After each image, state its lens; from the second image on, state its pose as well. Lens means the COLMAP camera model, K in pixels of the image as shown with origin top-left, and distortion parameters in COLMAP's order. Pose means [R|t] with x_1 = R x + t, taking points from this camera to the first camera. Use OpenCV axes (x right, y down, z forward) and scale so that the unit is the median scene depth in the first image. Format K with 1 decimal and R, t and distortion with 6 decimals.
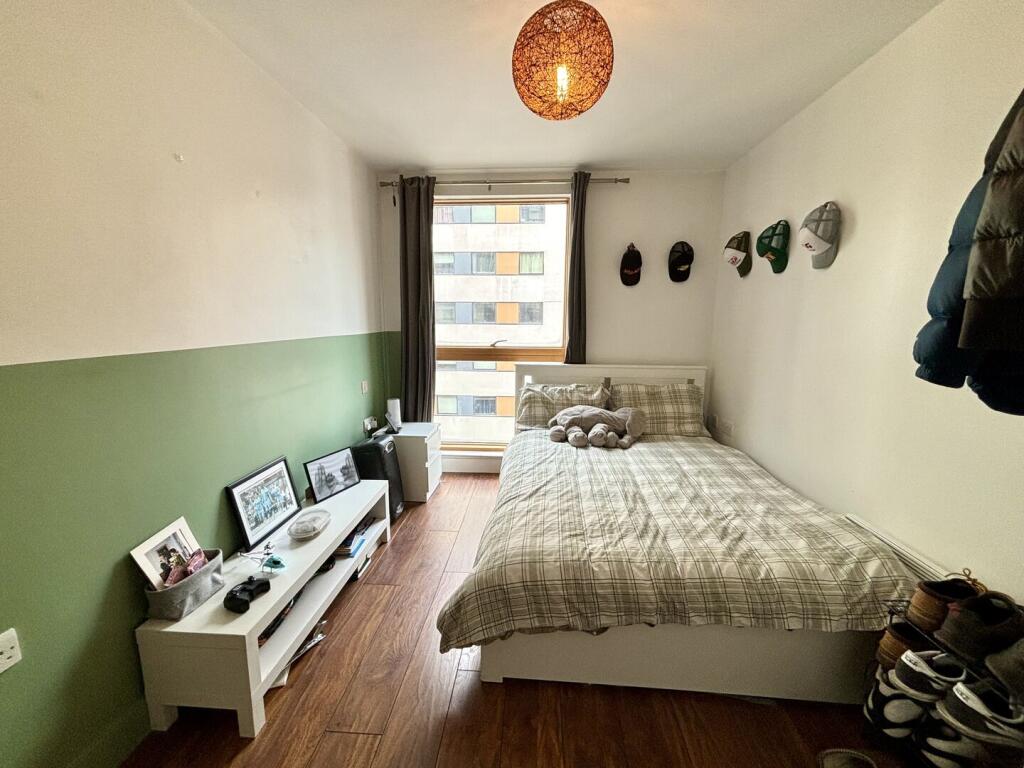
lens RADIAL K [[411.7, 0, 512.0], [0, 411.7, 384.0], [0, 0, 1]] dist [0.001684, -0.000845]
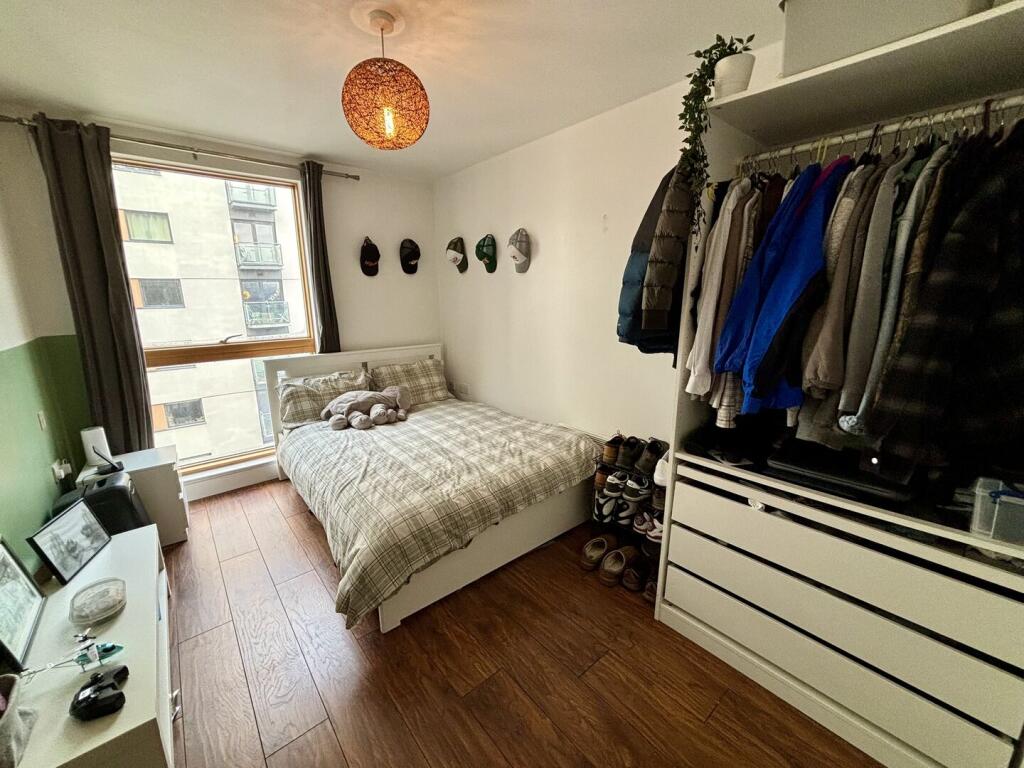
lens RADIAL K [[411.7, 0, 512.0], [0, 411.7, 384.0], [0, 0, 1]] dist [0.001684, -0.000845]
pose [[0.714486, -0.163950, 0.680169, -0.320274], [0.127329, 0.986392, 0.104010, -0.030854], [-0.687966, 0.012291, 0.725639, -0.065241]]
